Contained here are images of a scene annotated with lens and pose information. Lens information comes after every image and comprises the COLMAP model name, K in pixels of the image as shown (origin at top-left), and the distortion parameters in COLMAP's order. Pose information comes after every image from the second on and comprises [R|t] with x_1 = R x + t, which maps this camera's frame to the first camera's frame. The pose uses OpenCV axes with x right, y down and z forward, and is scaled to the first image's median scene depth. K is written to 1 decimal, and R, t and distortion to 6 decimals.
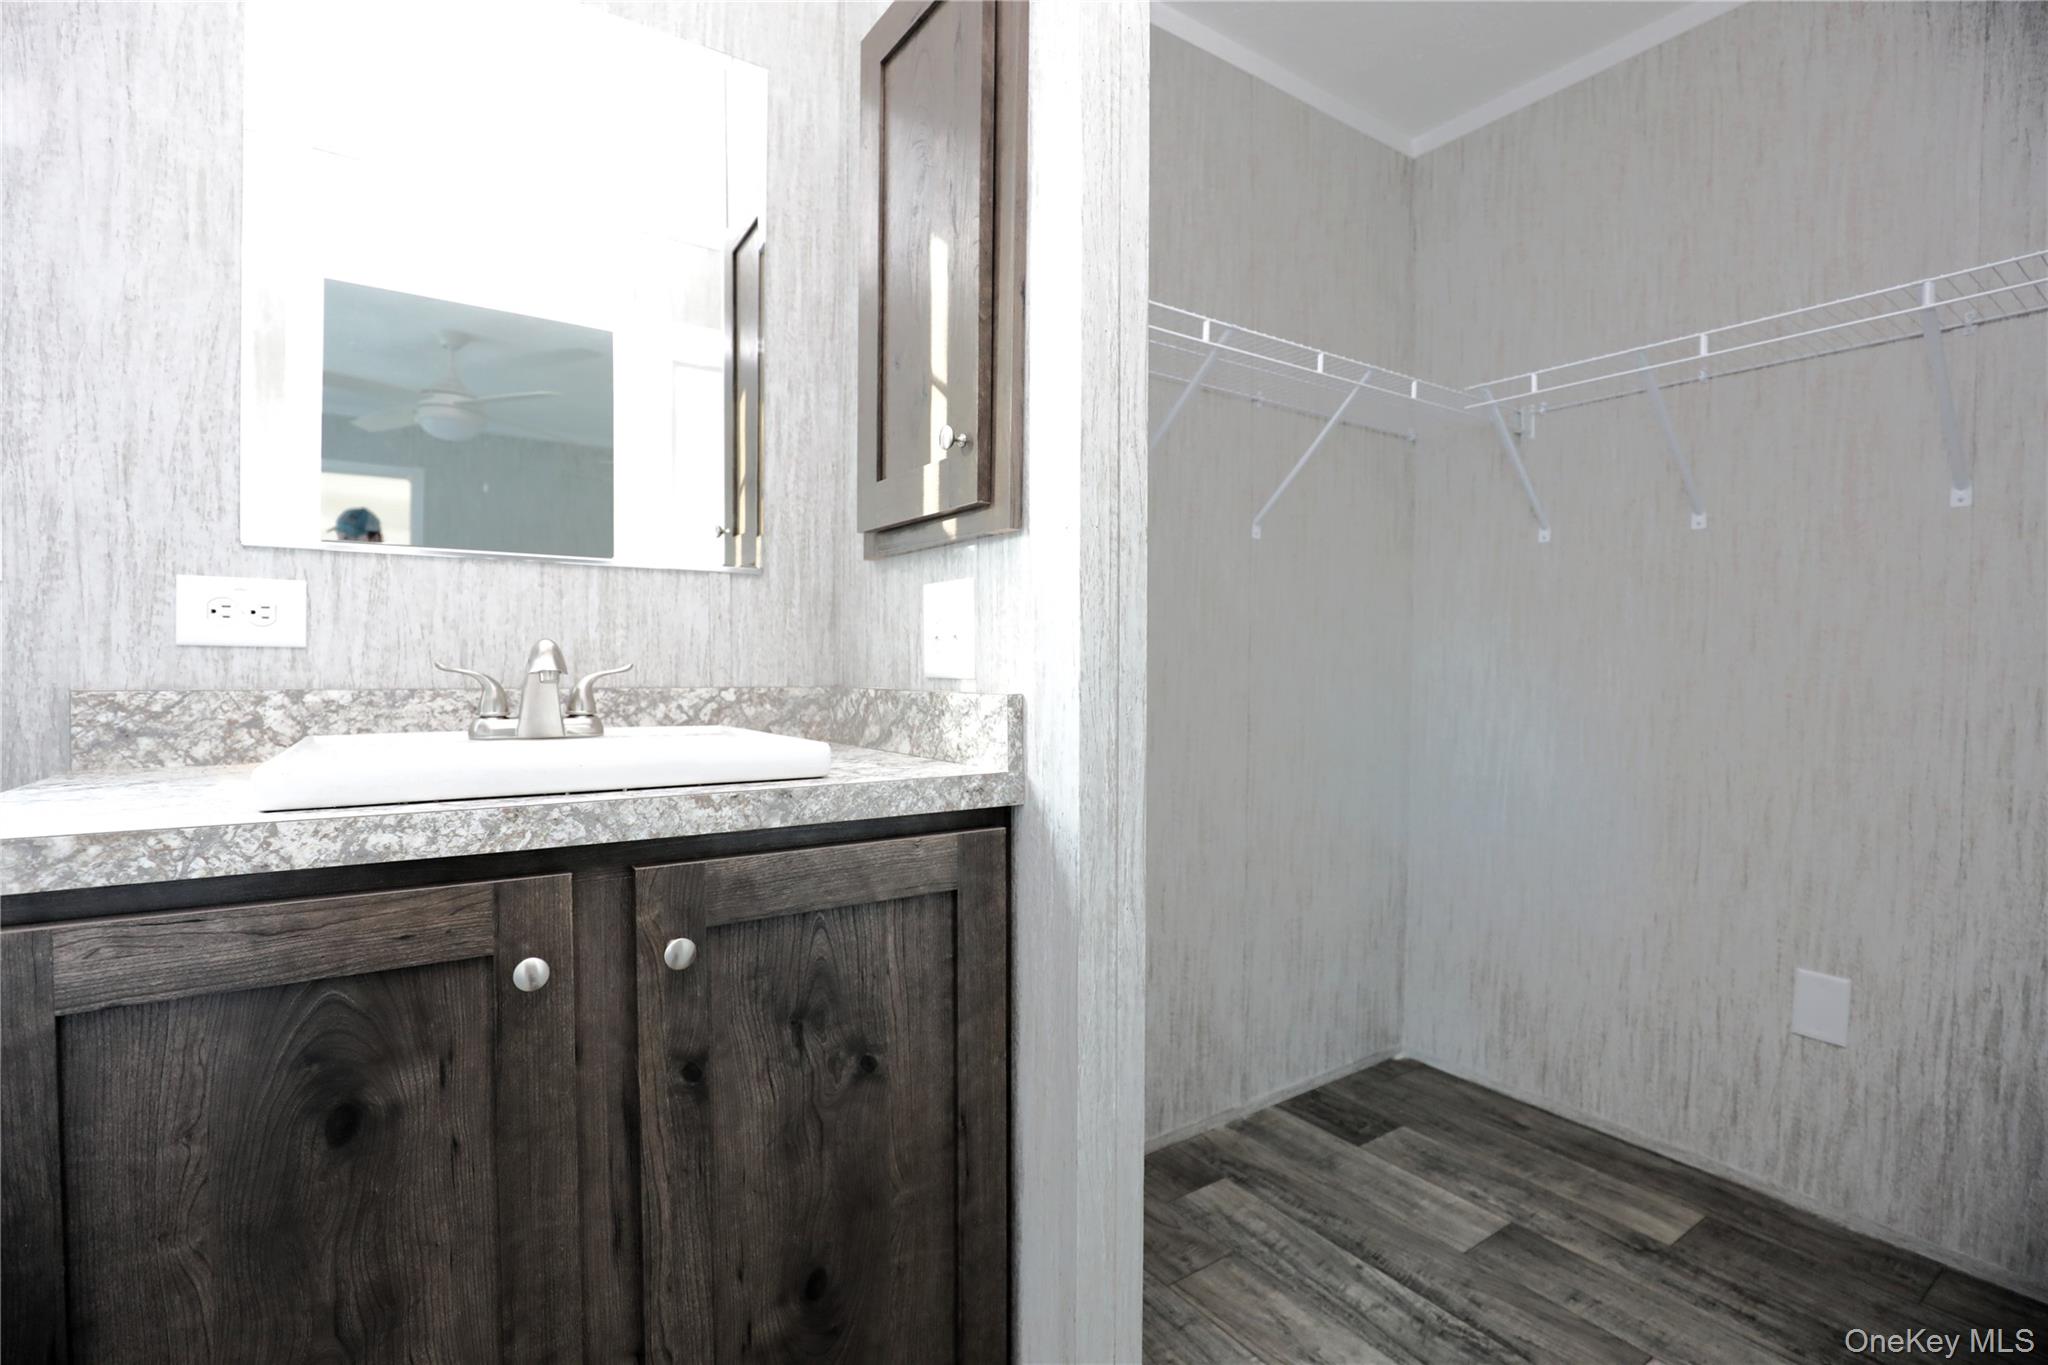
lens RADIAL K [[936.6, 0, 1013.6], [0, 936.6, 685.5], [0, 0, 1]] dist [-0.033177, 0.005924]
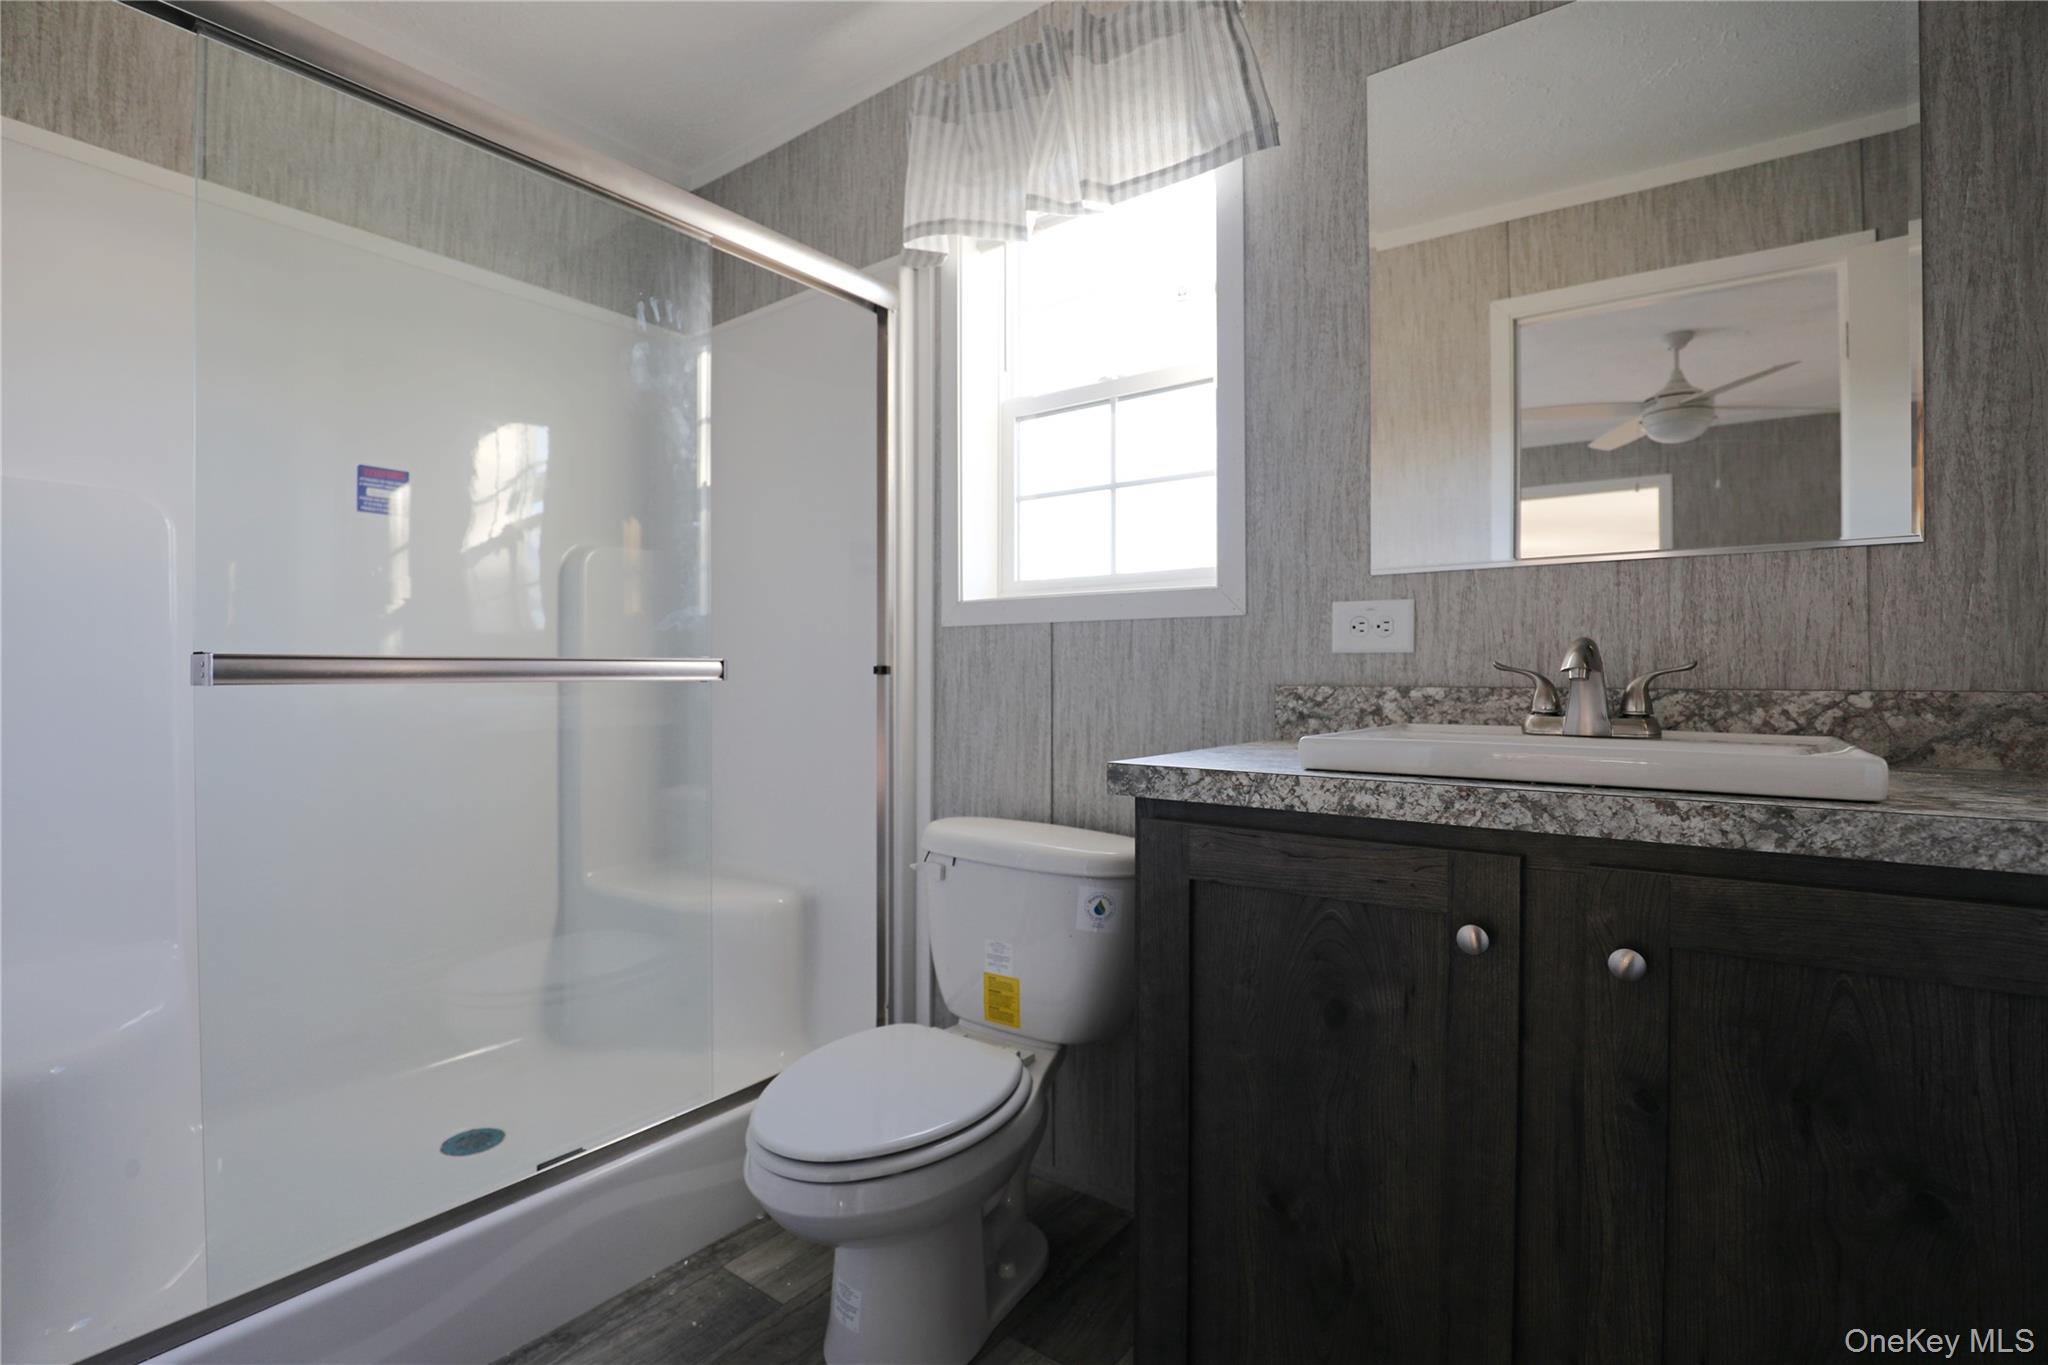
lens RADIAL K [[936.6, 0, 1013.6], [0, 936.6, 685.5], [0, 0, 1]] dist [-0.033177, 0.005924]
pose [[0.329667, 0.004127, -0.944088, 0.258197], [-0.017576, 0.999844, -0.001767, 0.015847], [0.943934, 0.017176, 0.329688, 0.087857]]
